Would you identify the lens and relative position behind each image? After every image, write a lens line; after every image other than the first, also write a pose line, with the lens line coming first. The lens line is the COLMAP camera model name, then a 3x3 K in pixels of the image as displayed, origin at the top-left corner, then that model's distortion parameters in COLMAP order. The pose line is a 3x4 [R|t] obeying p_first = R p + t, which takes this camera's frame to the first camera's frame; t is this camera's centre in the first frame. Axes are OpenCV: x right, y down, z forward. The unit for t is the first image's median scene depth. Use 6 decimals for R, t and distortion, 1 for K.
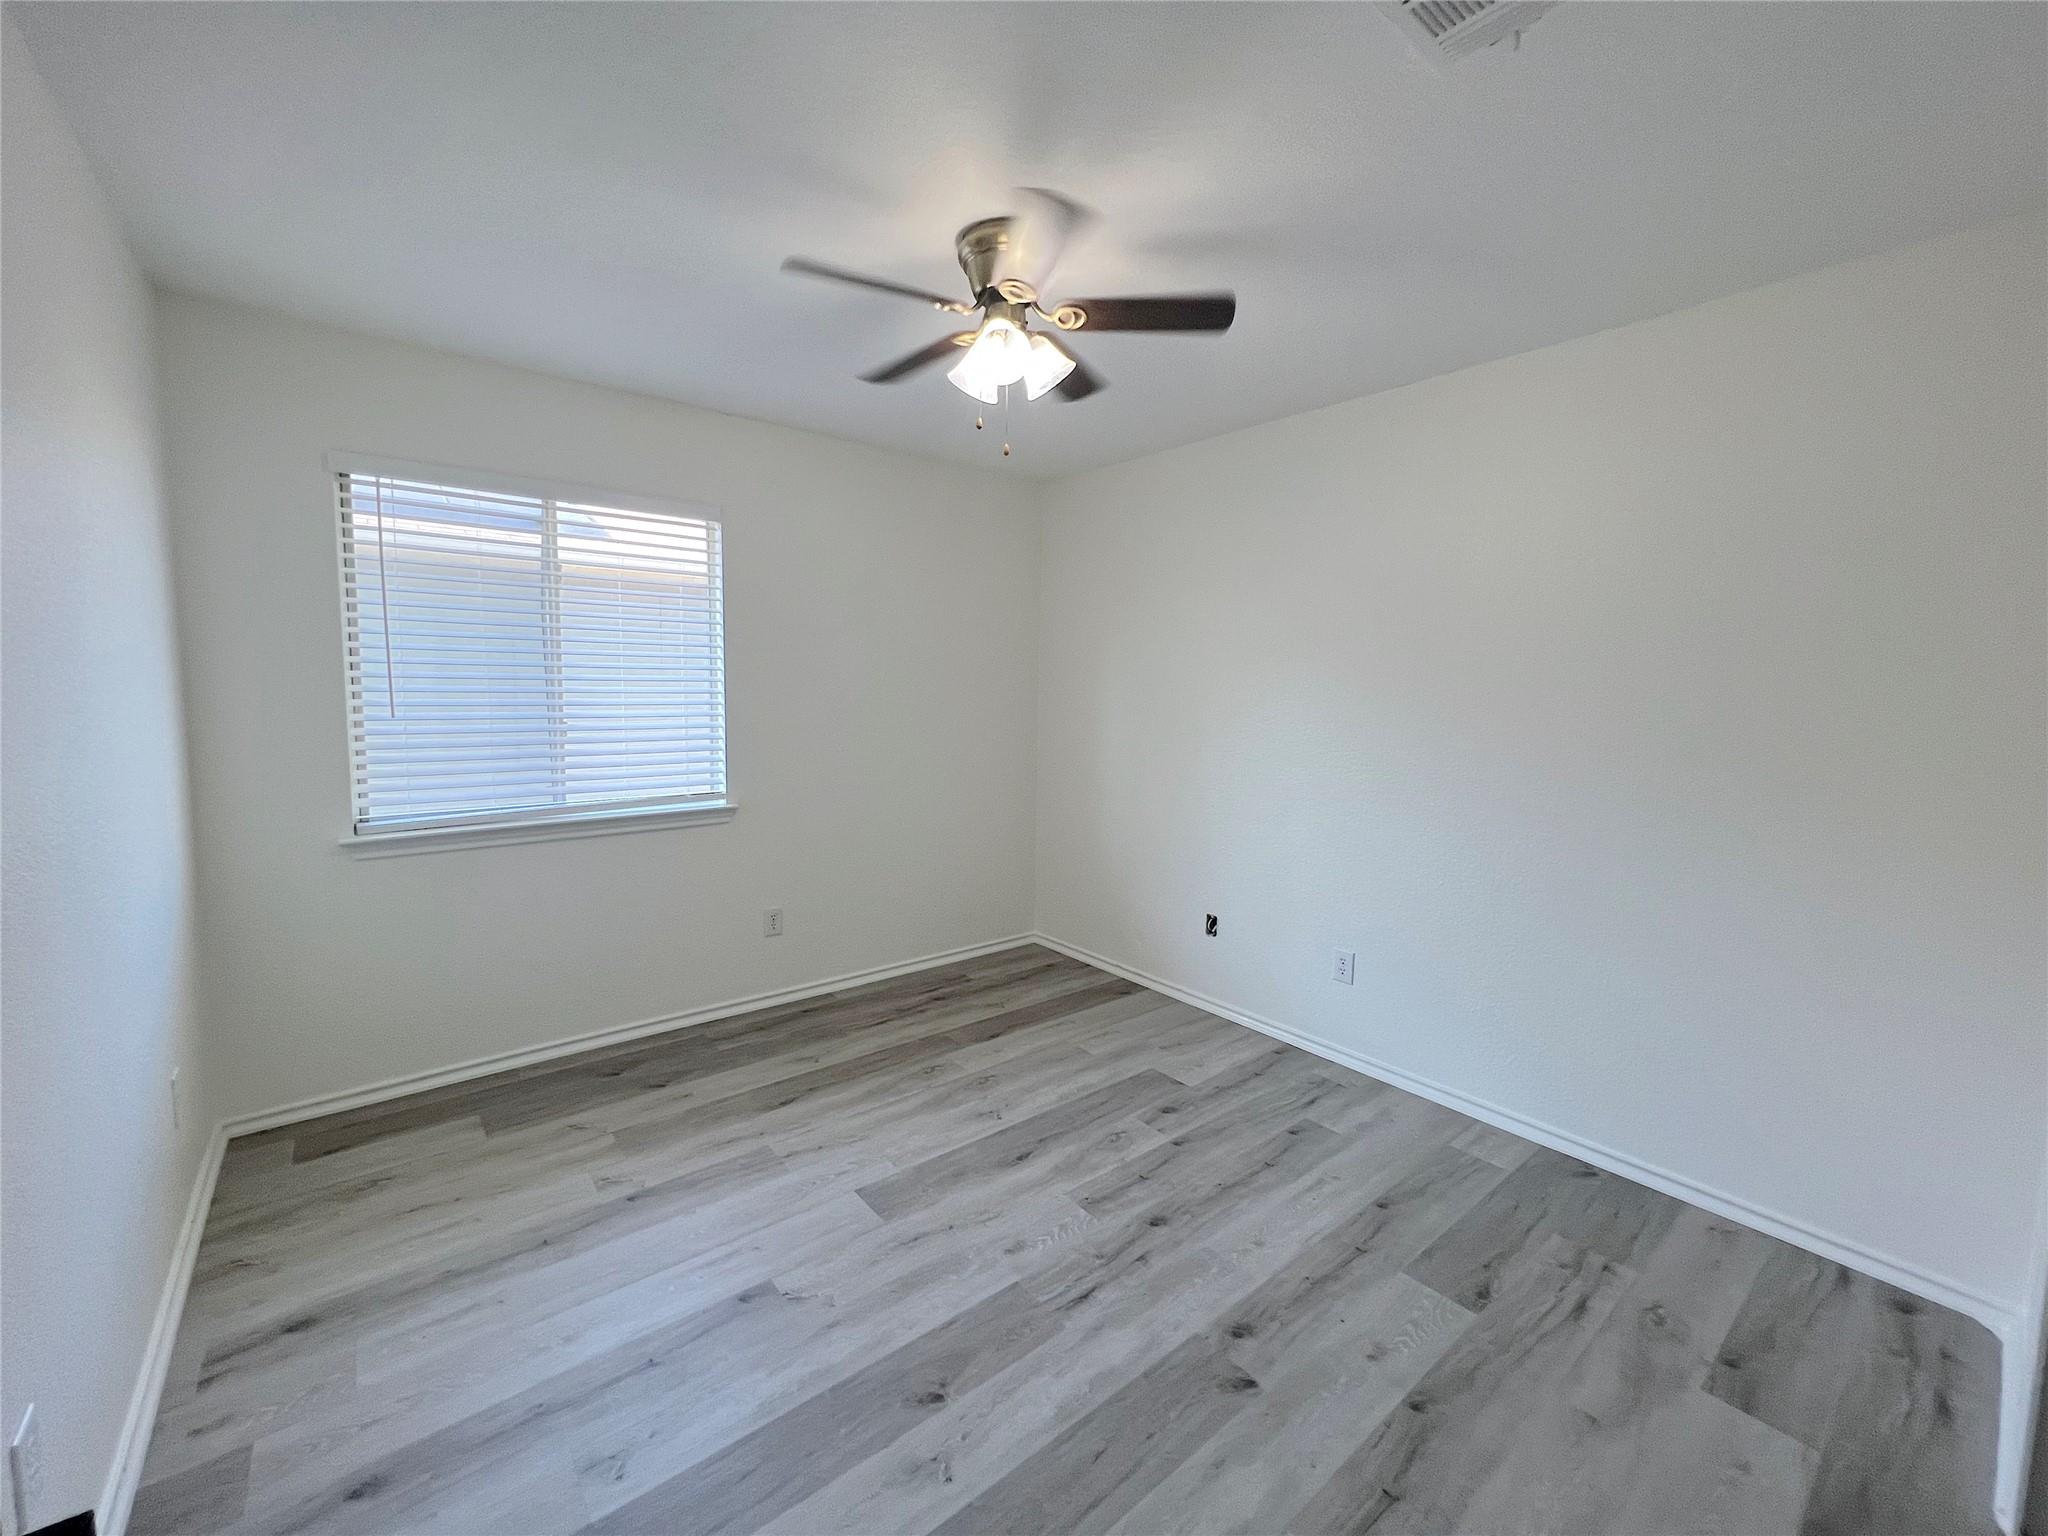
lens RADIAL K [[819.4, 0, 1014.4], [0, 819.4, 755.8], [0, 0, 1]] dist [-0.002628, 0.000225]
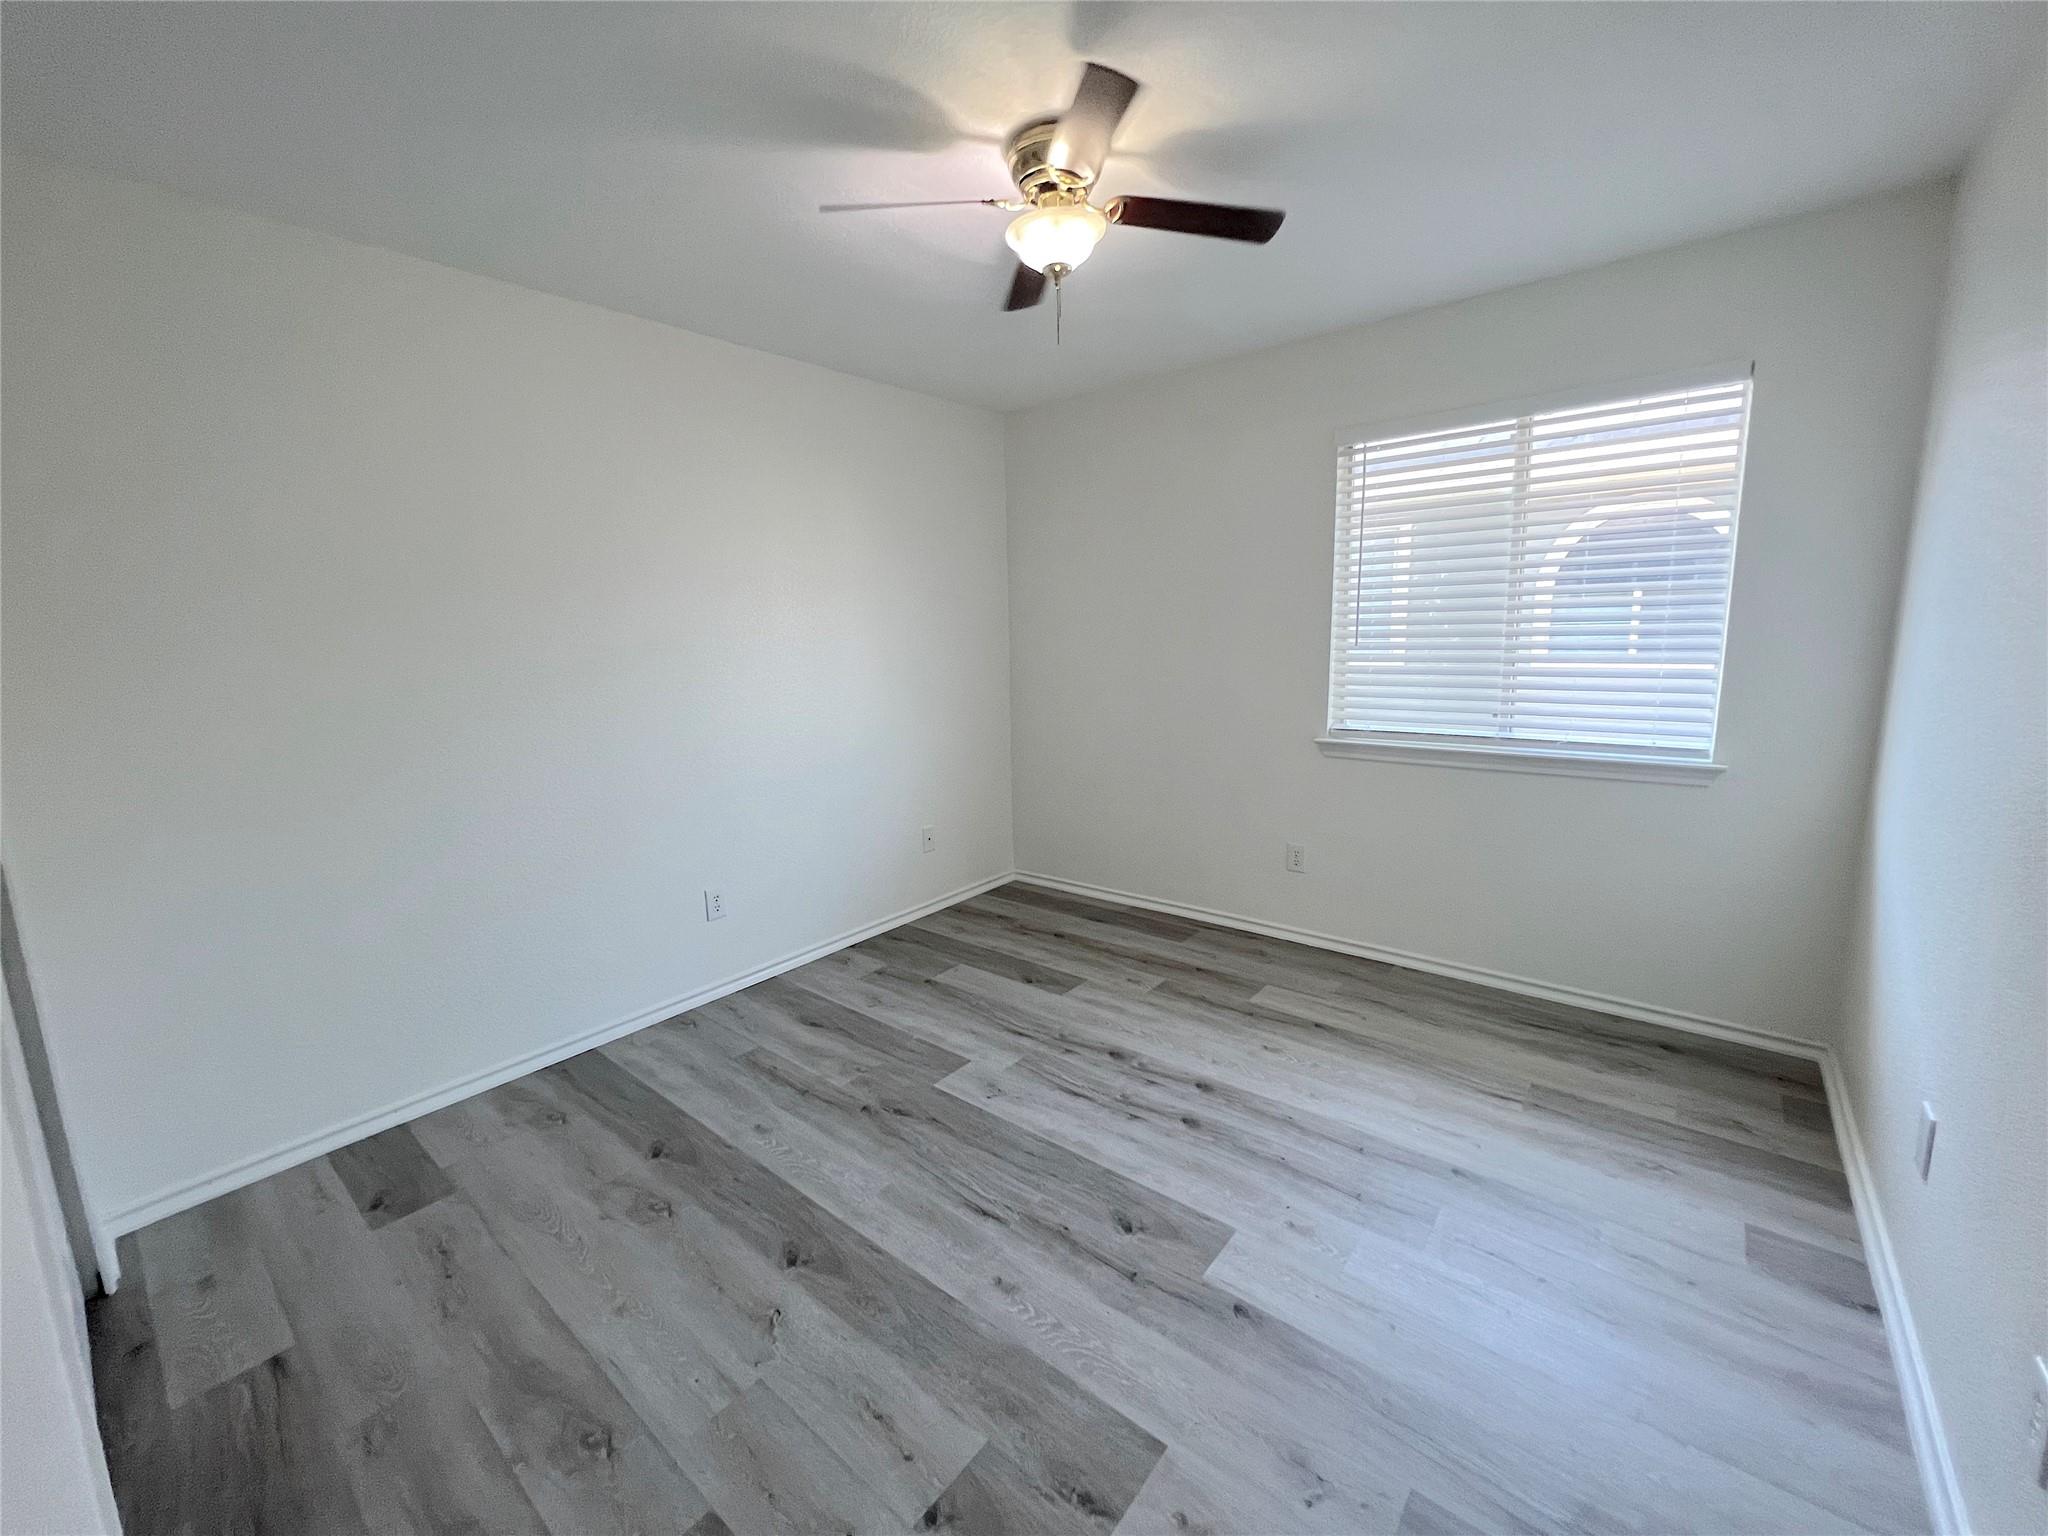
lens RADIAL K [[819.8, 0, 1024.0], [0, 819.8, 768.0], [0, 0, 1]] dist [-0.002212, -0.000079]
pose [[0.212057, 0.159863, -0.964093, 0.298472], [-0.061075, 0.986769, 0.150189, -0.017087], [0.975347, 0.027033, 0.219014, 0.237486]]
